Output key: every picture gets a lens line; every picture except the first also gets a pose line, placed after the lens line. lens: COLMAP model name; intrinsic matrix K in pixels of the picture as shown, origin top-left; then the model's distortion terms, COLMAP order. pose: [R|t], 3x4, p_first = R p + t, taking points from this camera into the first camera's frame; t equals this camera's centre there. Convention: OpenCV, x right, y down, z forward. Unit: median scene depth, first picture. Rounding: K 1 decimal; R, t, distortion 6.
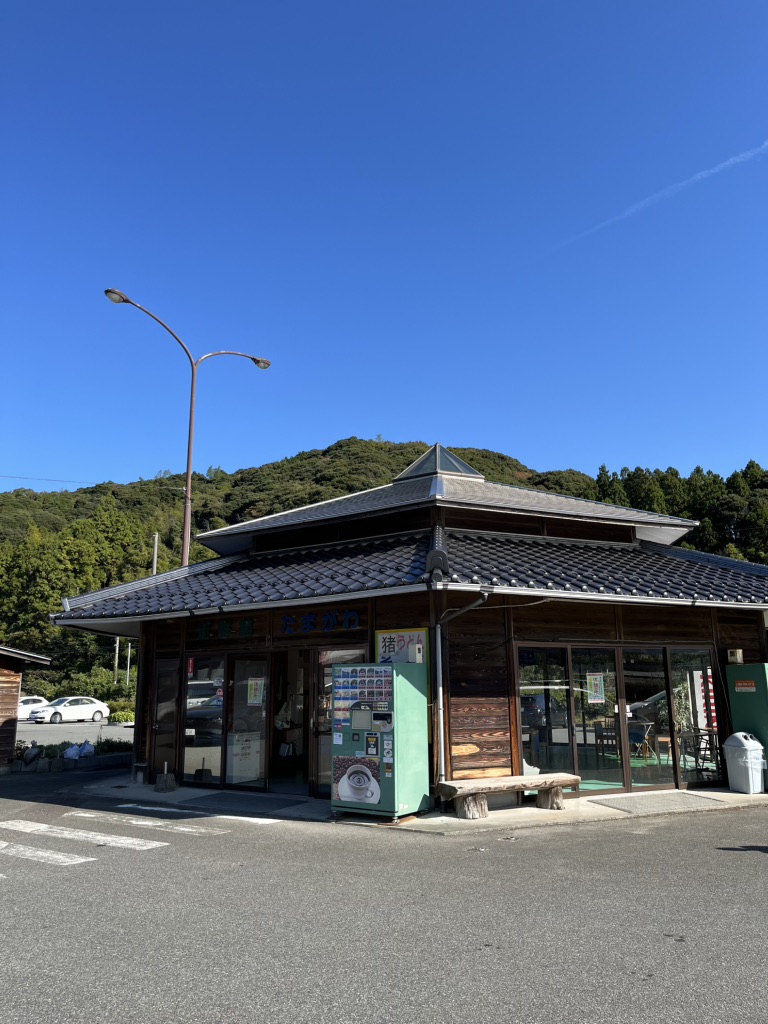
lens RADIAL K [[747.6, 0, 385.4], [0, 747.6, 525.4], [0, 0, 1]] dist [0.064563, -0.066214]
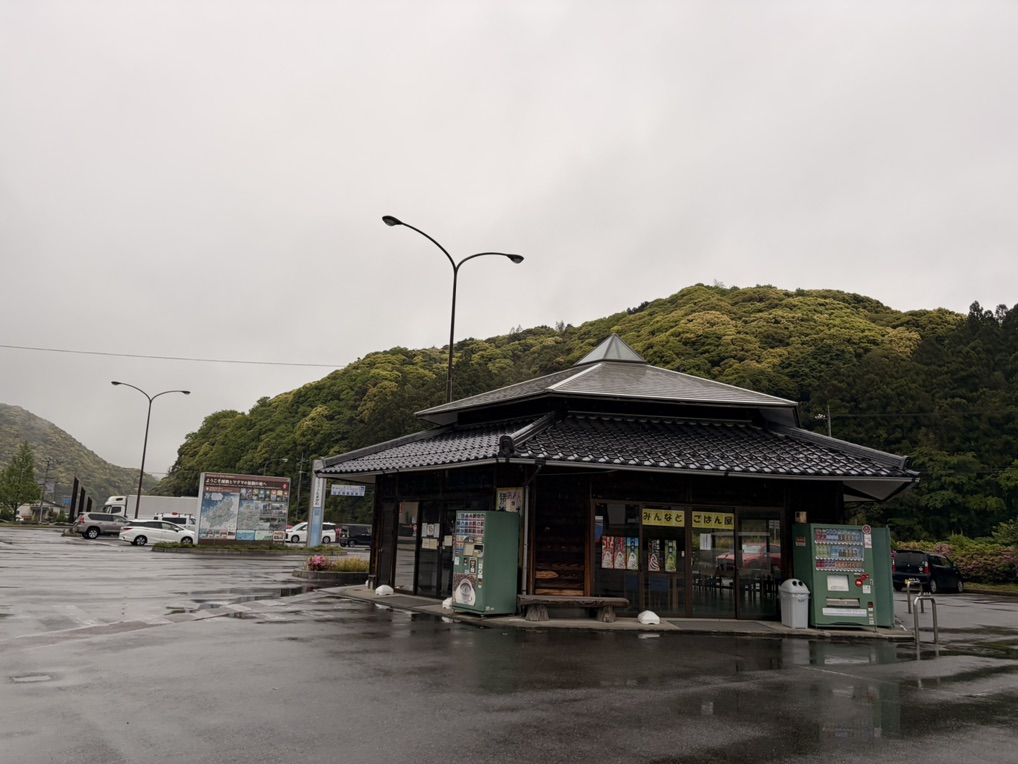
lens RADIAL K [[743.3, 0, 505.7], [0, 743.3, 397.8], [0, 0, 1]] dist [0.064563, -0.066214]
pose [[0.947798, -0.009019, -0.318744, 0.404958], [0.020309, 0.999278, 0.032114, -0.065796], [0.318224, -0.036911, 0.947297, -0.278345]]
